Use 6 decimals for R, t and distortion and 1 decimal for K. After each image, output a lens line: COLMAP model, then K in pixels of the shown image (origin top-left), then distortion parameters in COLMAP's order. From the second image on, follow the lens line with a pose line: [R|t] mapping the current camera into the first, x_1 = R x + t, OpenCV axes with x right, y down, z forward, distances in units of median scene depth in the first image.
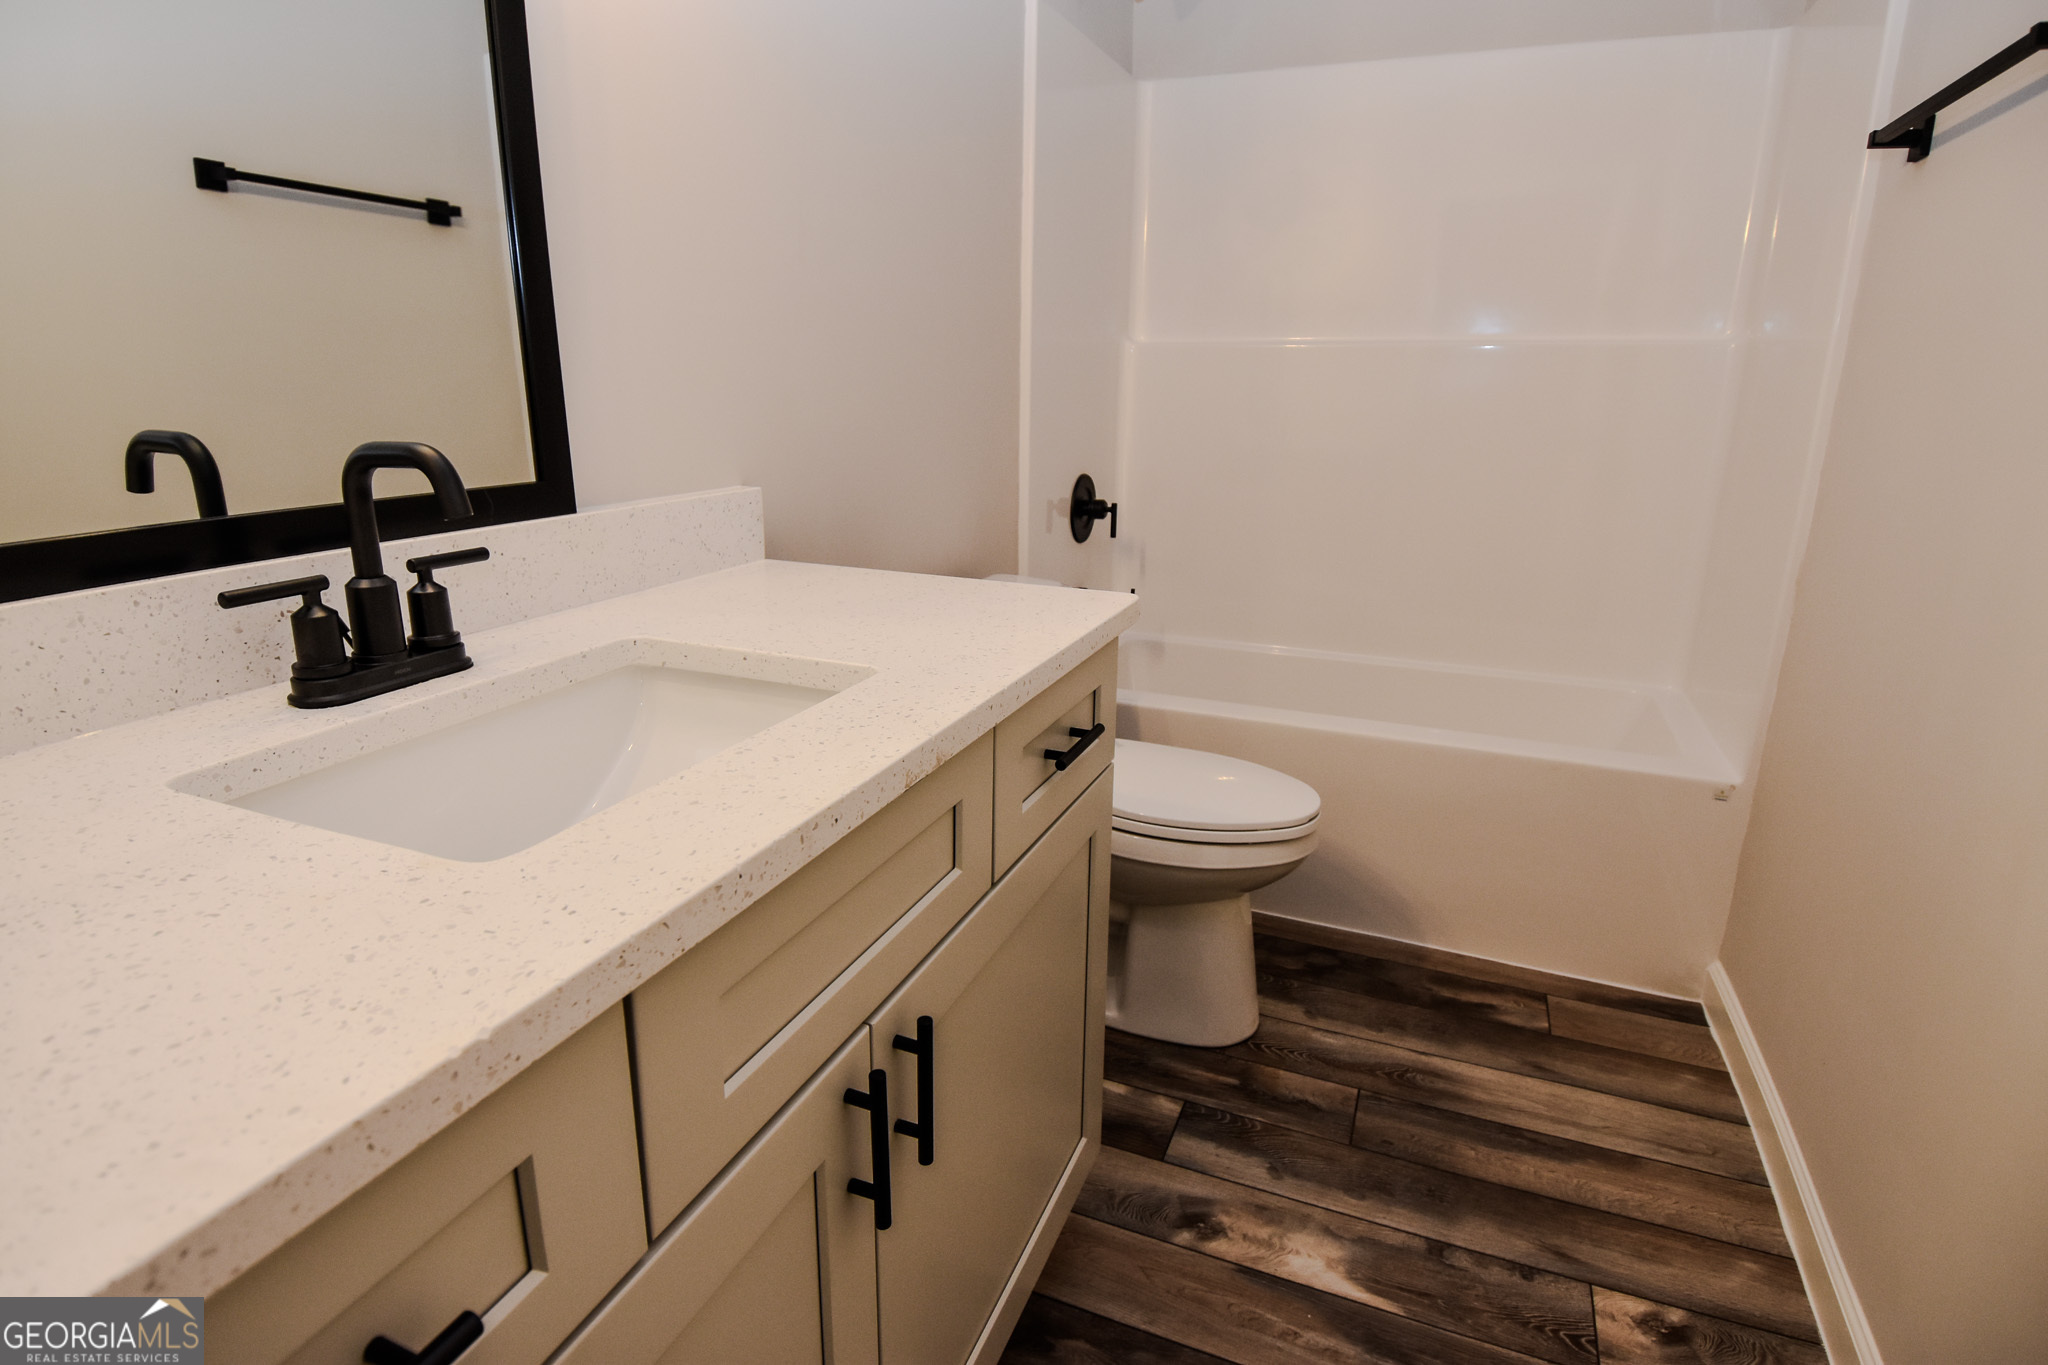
lens RADIAL K [[1061.6, 0, 1019.9], [0, 1061.6, 670.2], [0, 0, 1]] dist [0.054750, -0.059744]
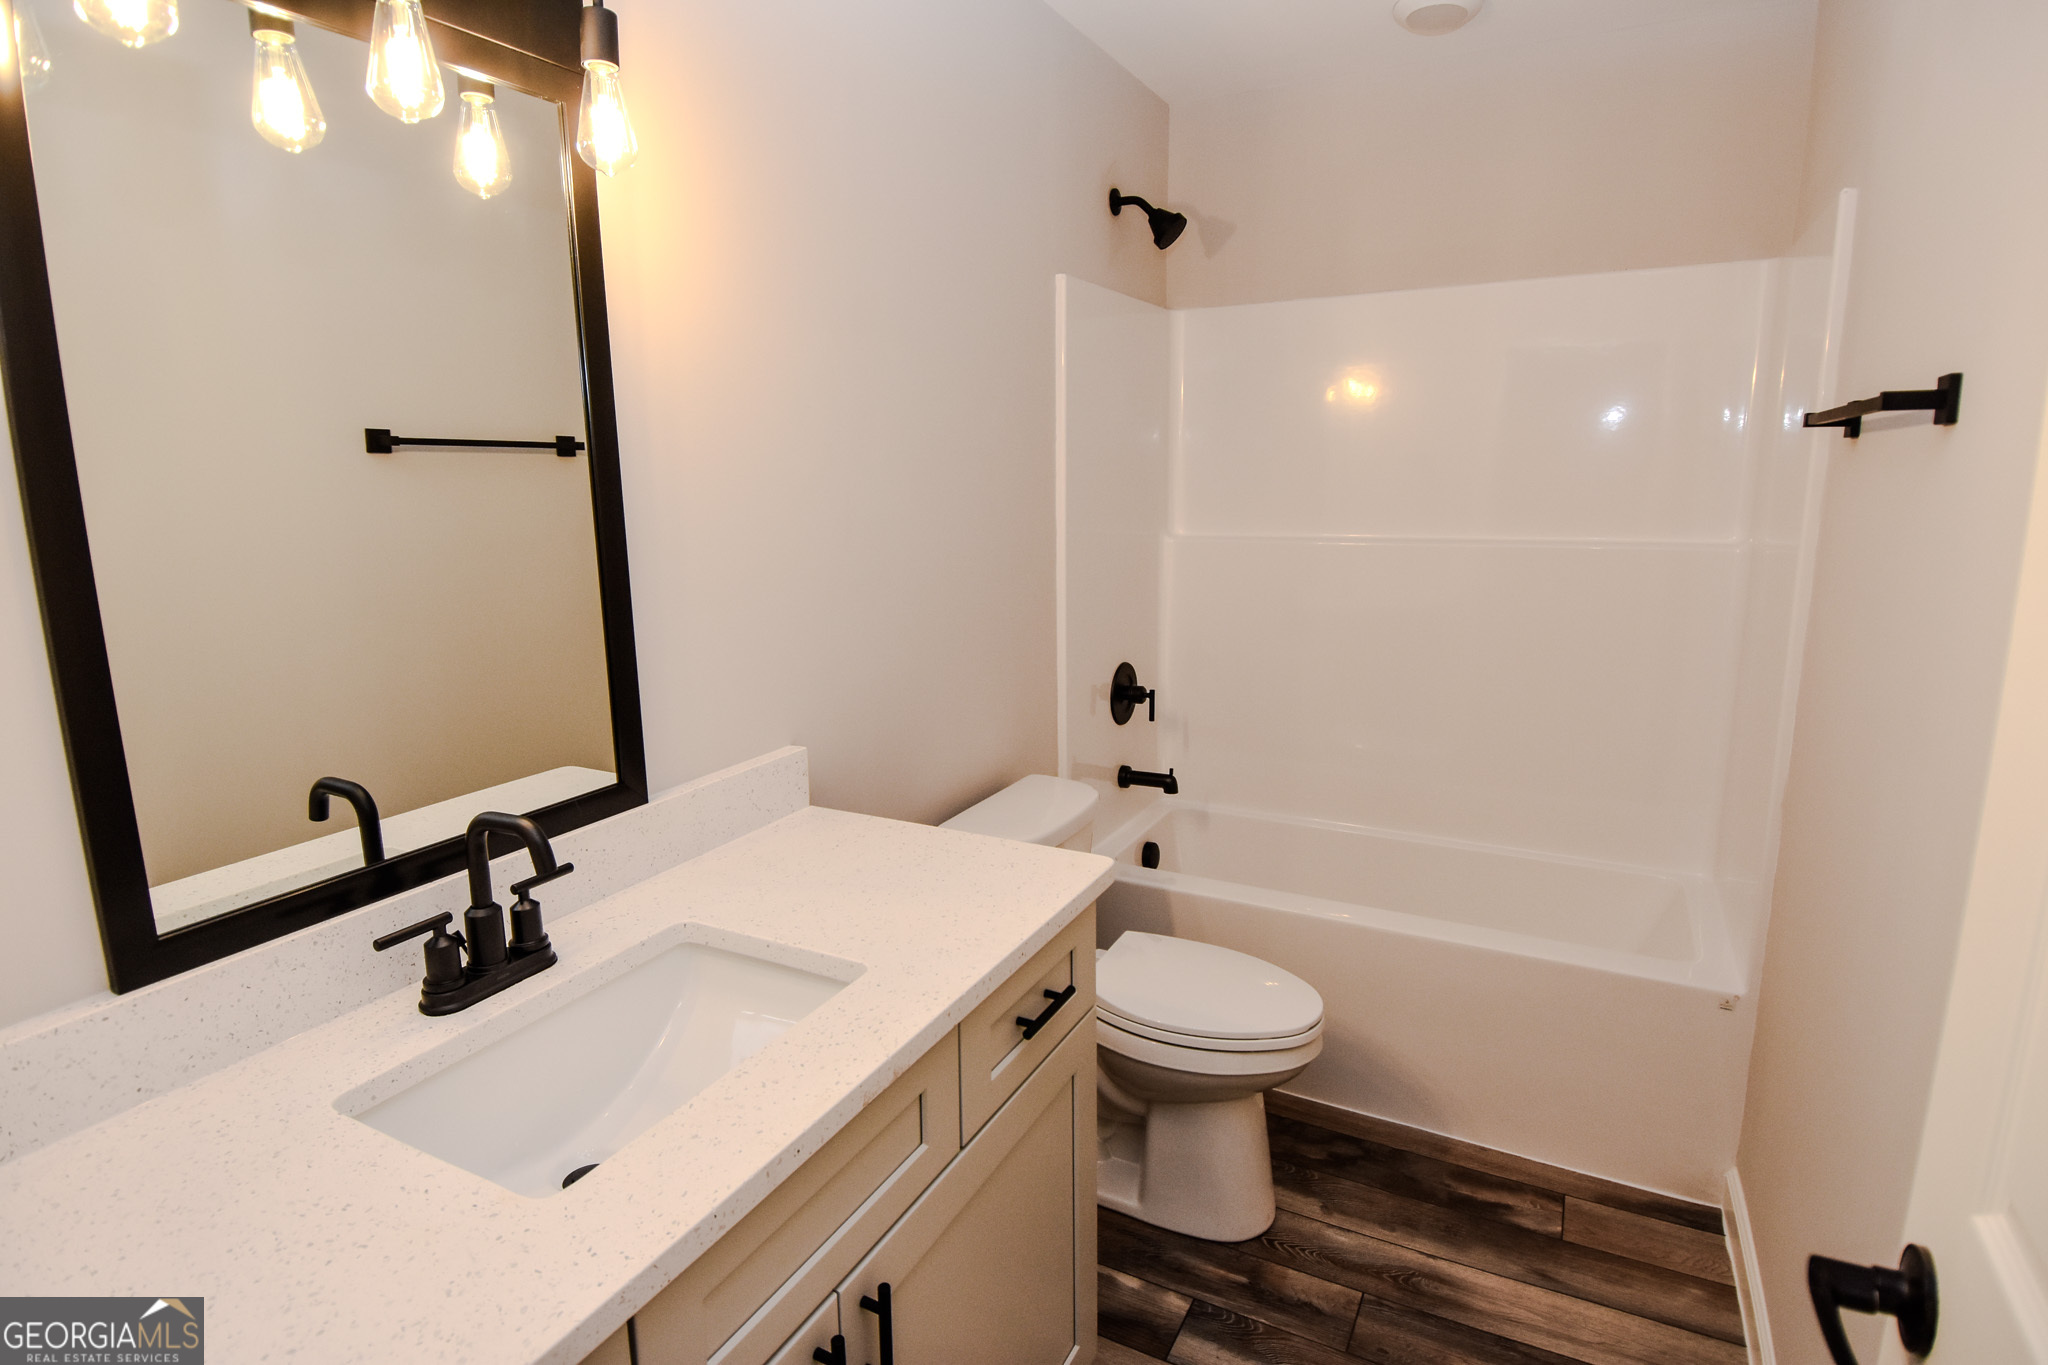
lens RADIAL K [[1061.6, 0, 1019.9], [0, 1061.6, 670.2], [0, 0, 1]] dist [0.054750, -0.059744]
pose [[0.995756, -0.004606, -0.091917, 0.082088], [-0.003640, 0.995995, -0.089336, -0.121604], [0.091960, 0.089292, 0.991751, -0.128348]]
